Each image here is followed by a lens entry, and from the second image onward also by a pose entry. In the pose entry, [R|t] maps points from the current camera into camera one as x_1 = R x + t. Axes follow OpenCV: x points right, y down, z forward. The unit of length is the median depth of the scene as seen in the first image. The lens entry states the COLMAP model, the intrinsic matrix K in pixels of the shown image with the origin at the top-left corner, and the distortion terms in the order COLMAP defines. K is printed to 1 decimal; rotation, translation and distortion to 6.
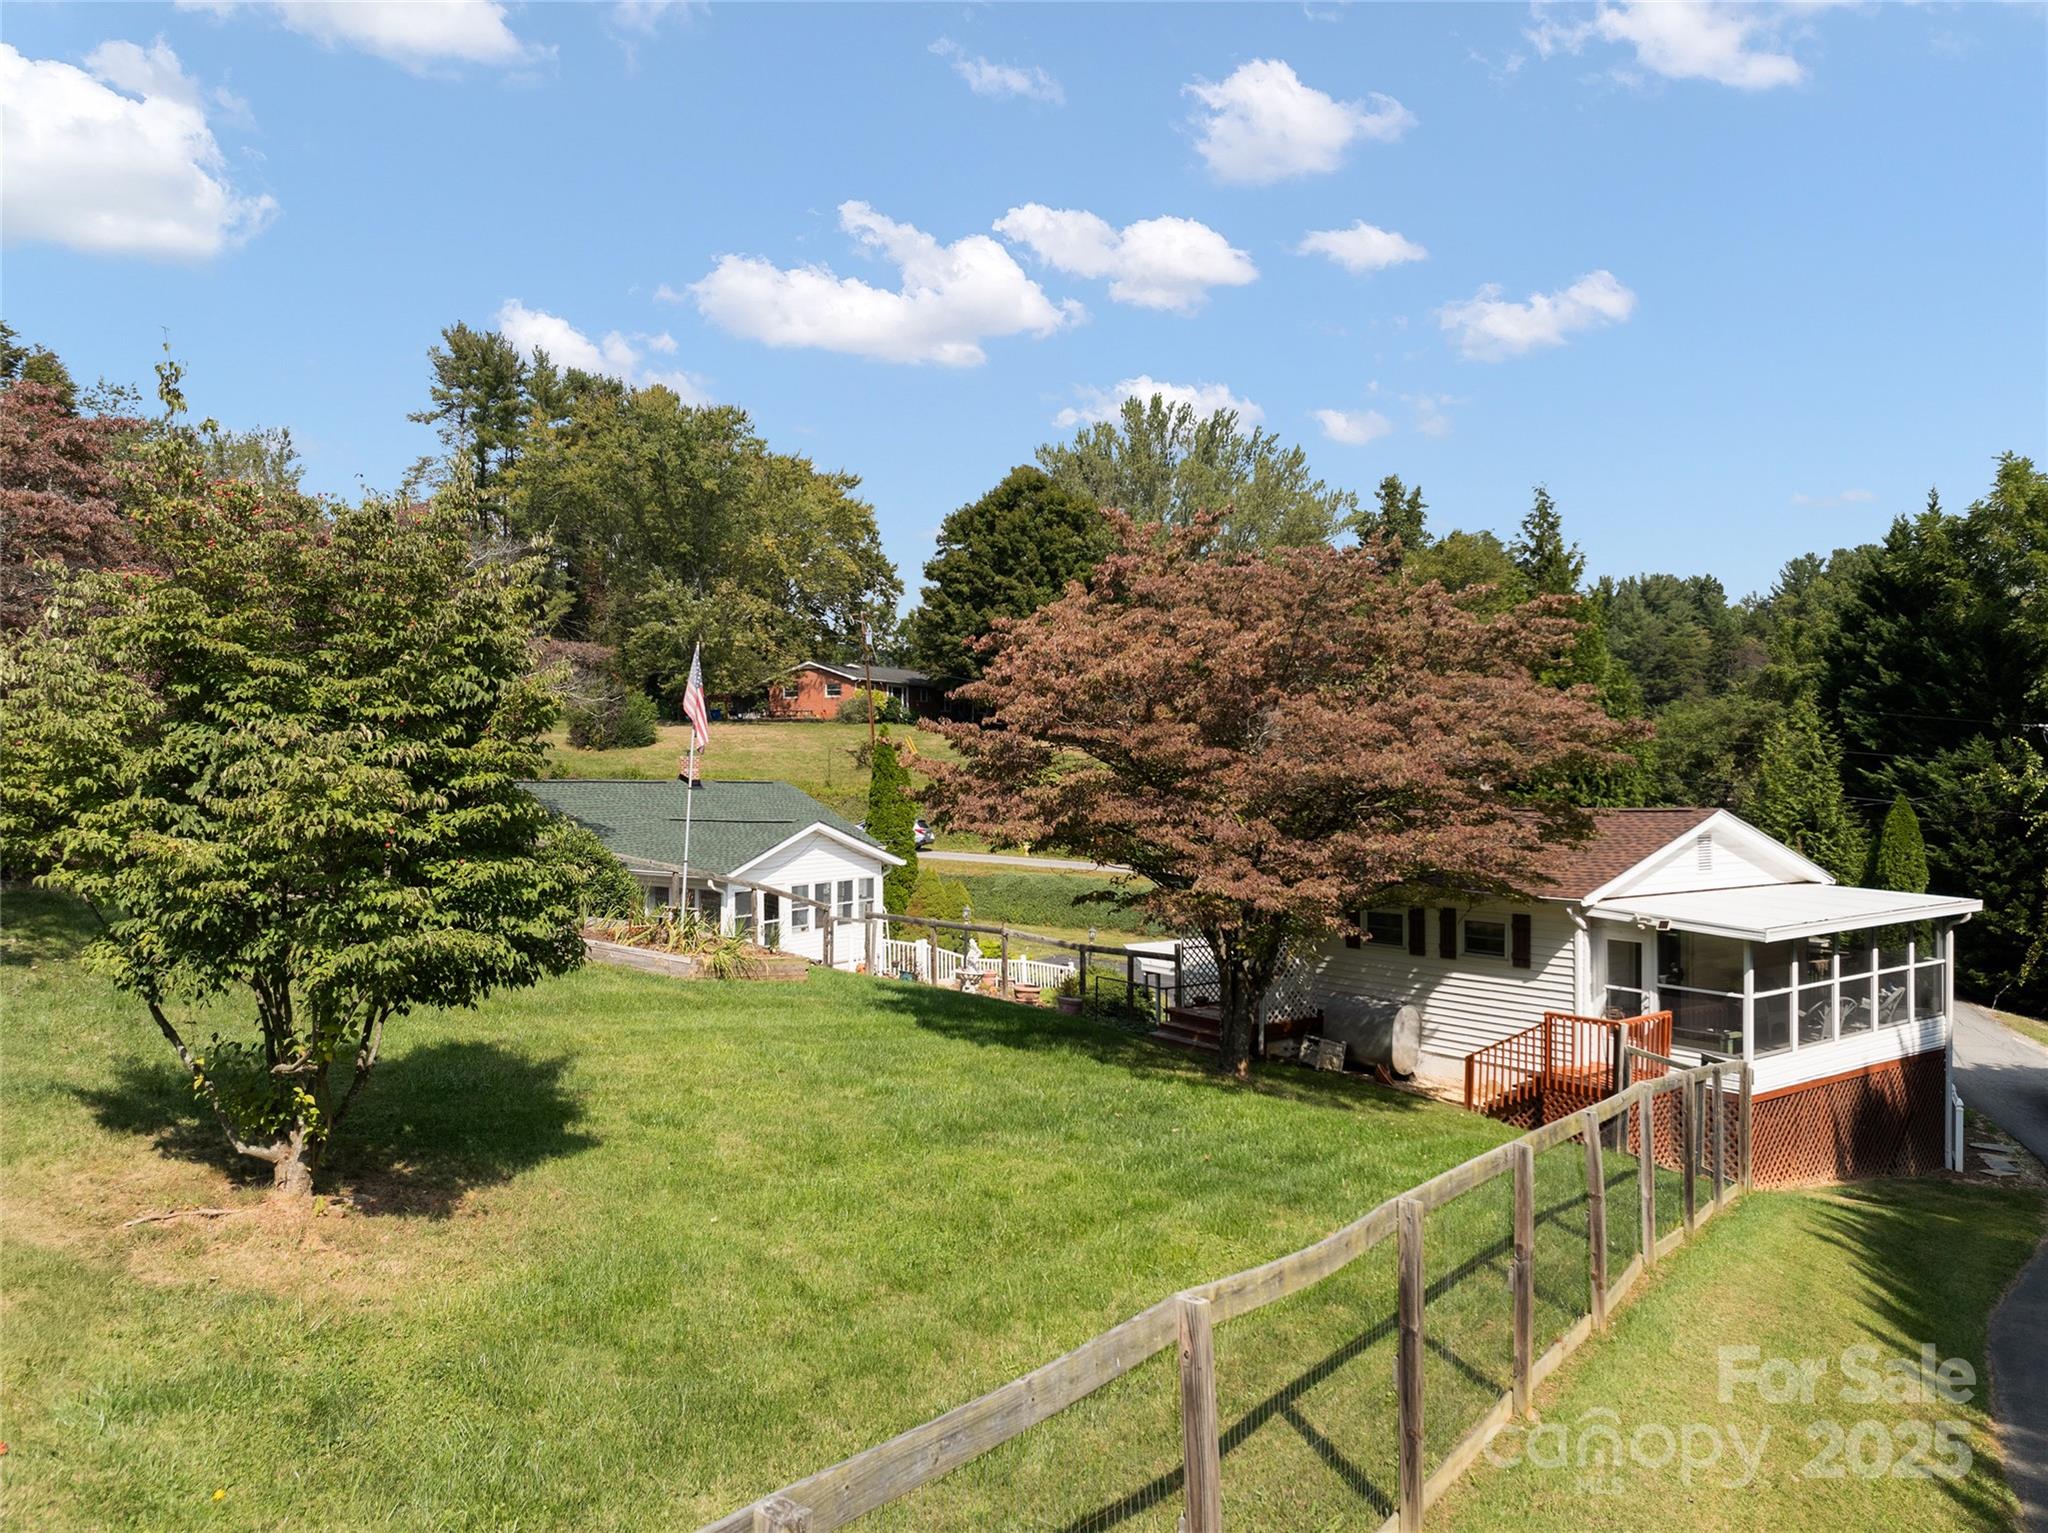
lens RADIAL K [[1432.2, 0, 1016.5], [0, 1432.2, 762.7], [0, 0, 1]] dist [-0.060528, 0.022730]
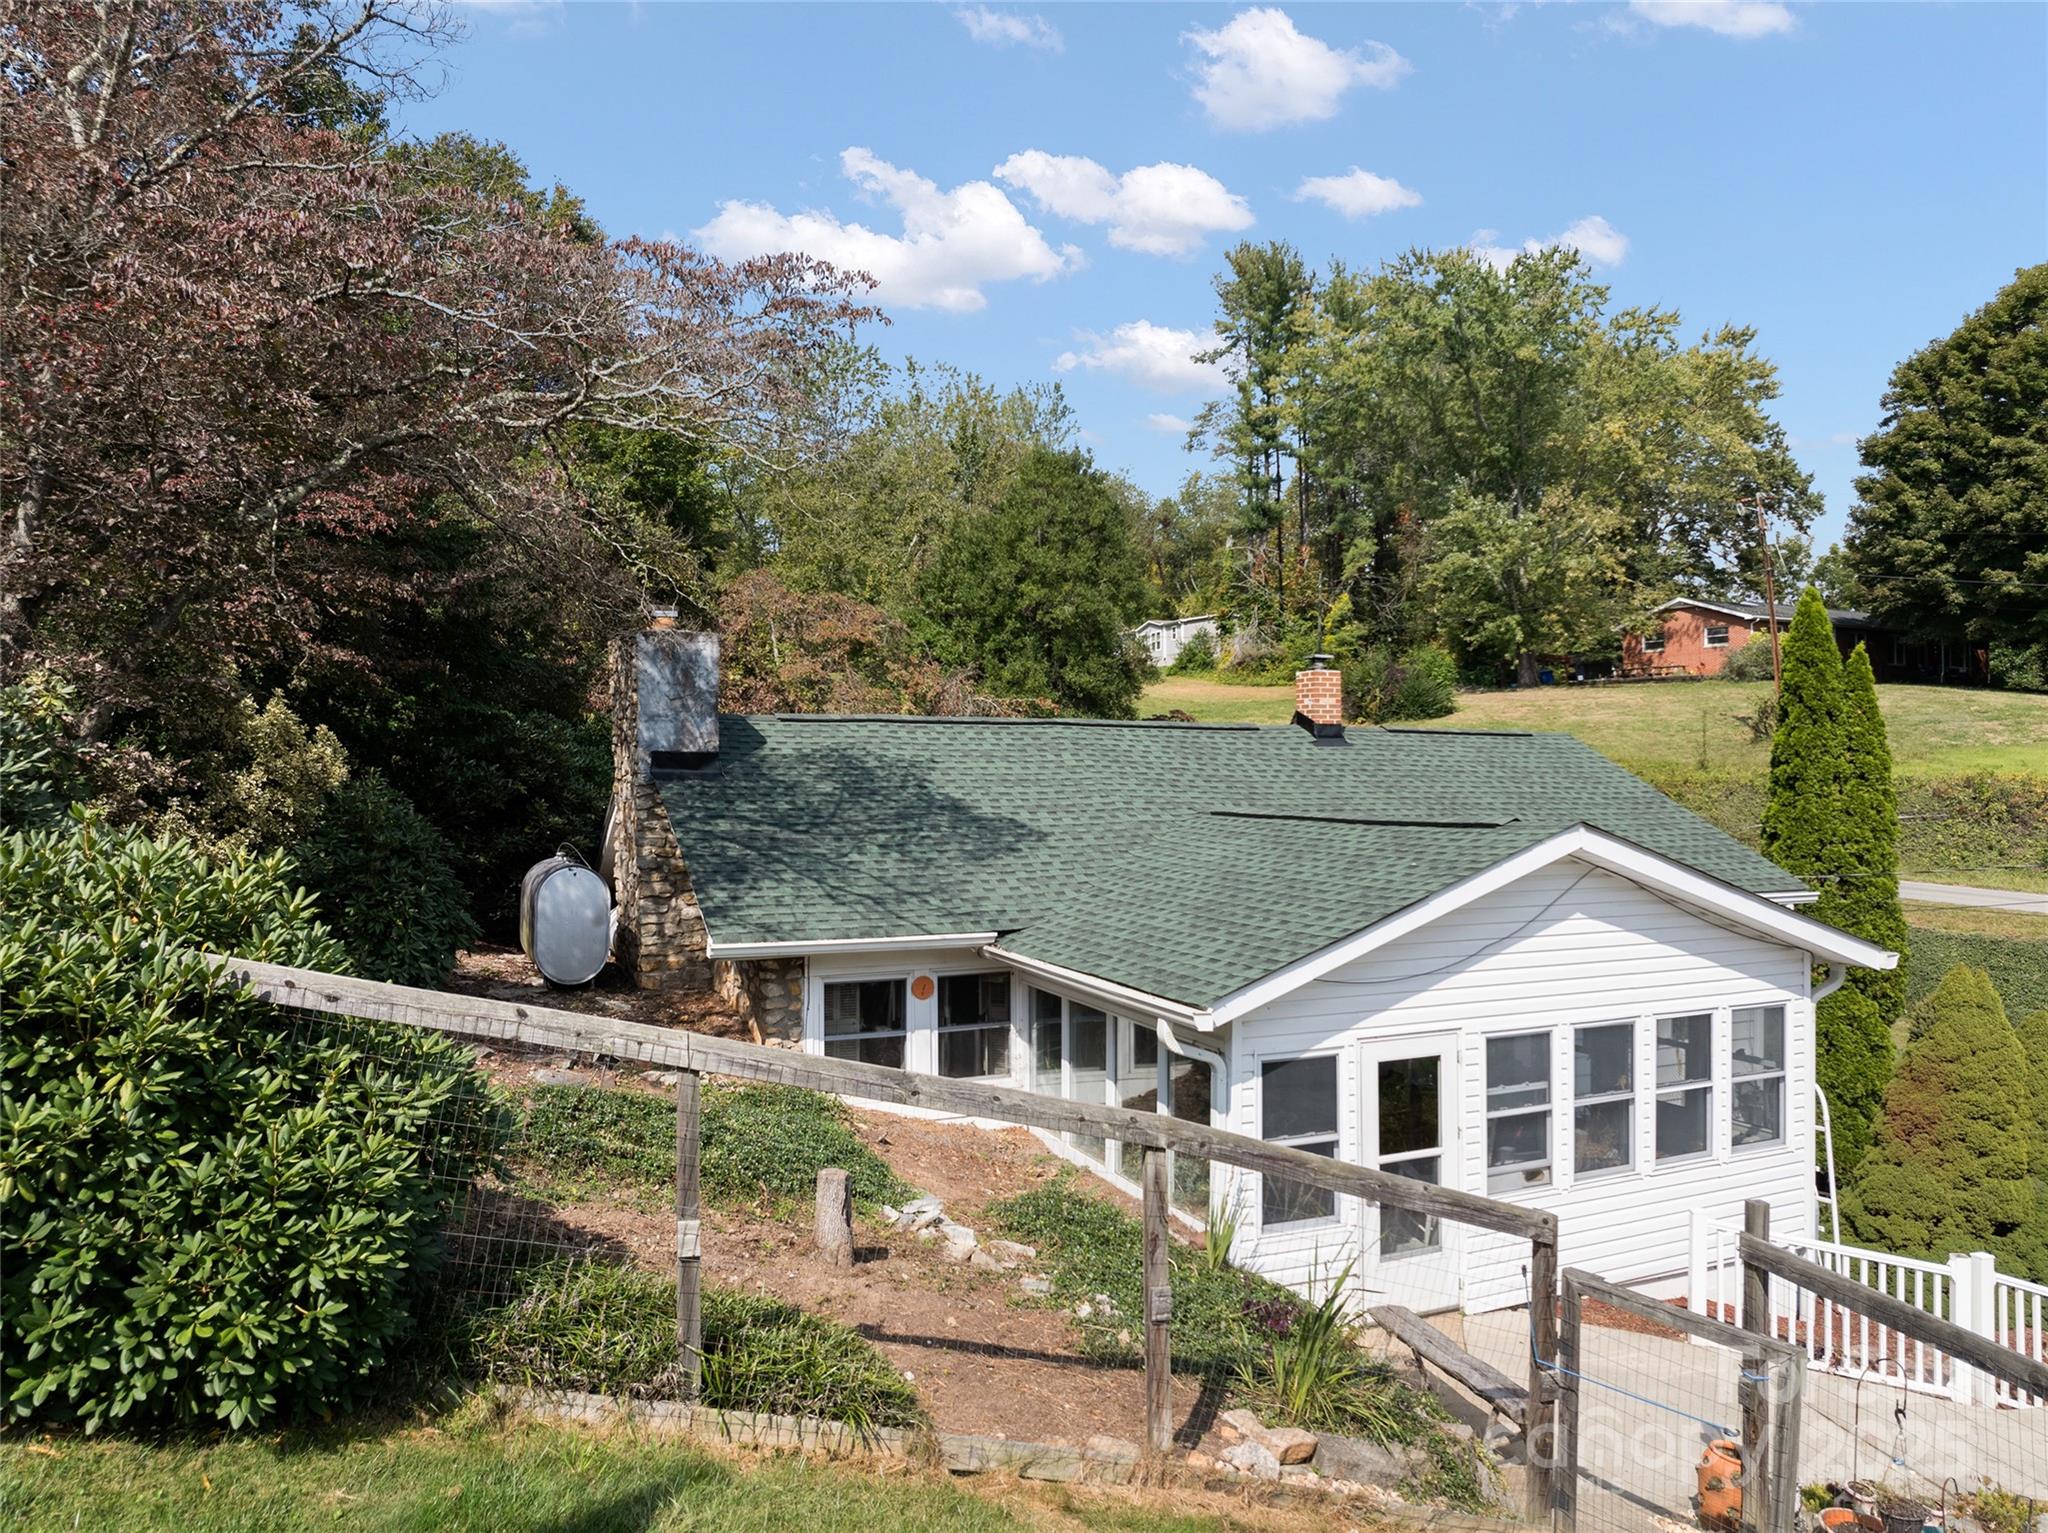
lens RADIAL K [[1432.2, 0, 1029.0], [0, 1432.2, 783.6], [0, 0, 1]] dist [-0.060528, 0.022730]
pose [[0.831888, 0.002267, -0.554940, -0.025106], [0.007043, 0.999868, 0.014643, 0.009702], [0.554900, -0.016090, 0.831762, 0.246525]]
